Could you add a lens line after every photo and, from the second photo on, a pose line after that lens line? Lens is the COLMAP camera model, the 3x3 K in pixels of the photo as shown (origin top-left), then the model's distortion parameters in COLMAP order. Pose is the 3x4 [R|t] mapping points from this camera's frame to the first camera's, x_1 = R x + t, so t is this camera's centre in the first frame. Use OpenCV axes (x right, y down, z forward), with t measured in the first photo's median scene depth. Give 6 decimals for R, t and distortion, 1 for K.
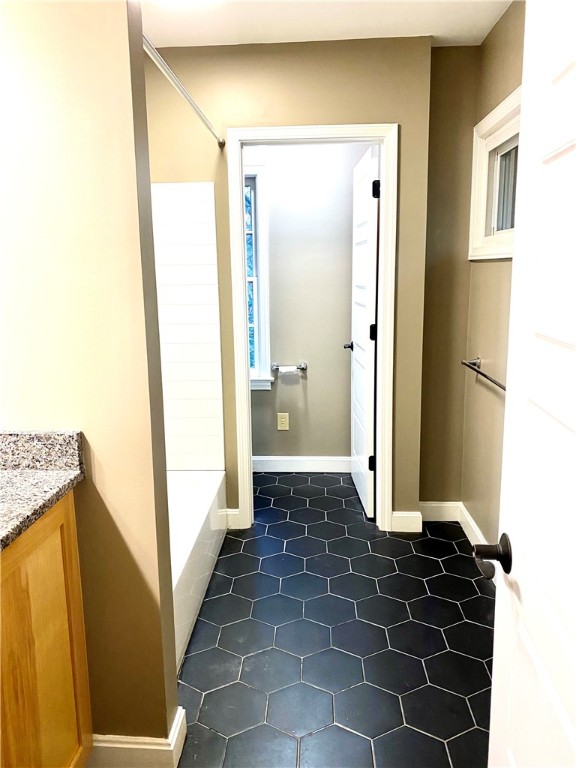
lens RADIAL K [[592.3, 0, 287.7], [0, 592.3, 379.0], [0, 0, 1]] dist [0.036083, -0.011603]
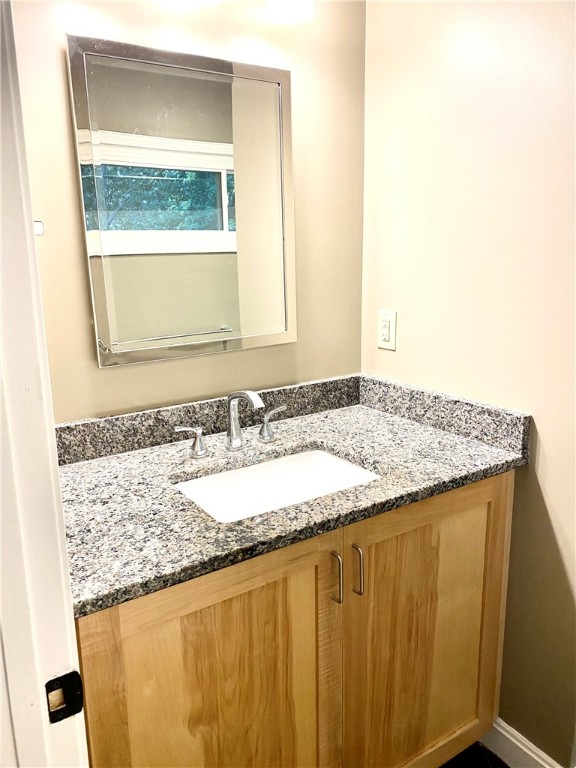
lens RADIAL K [[583.5, 0, 277.2], [0, 583.5, 384.6], [0, 0, 1]] dist [0.074990, -0.083196]
pose [[0.583045, 0.182166, -0.791754, 0.151025], [-0.134551, 0.982731, 0.127024, -0.025285], [0.801221, 0.032471, 0.597487, 0.114476]]
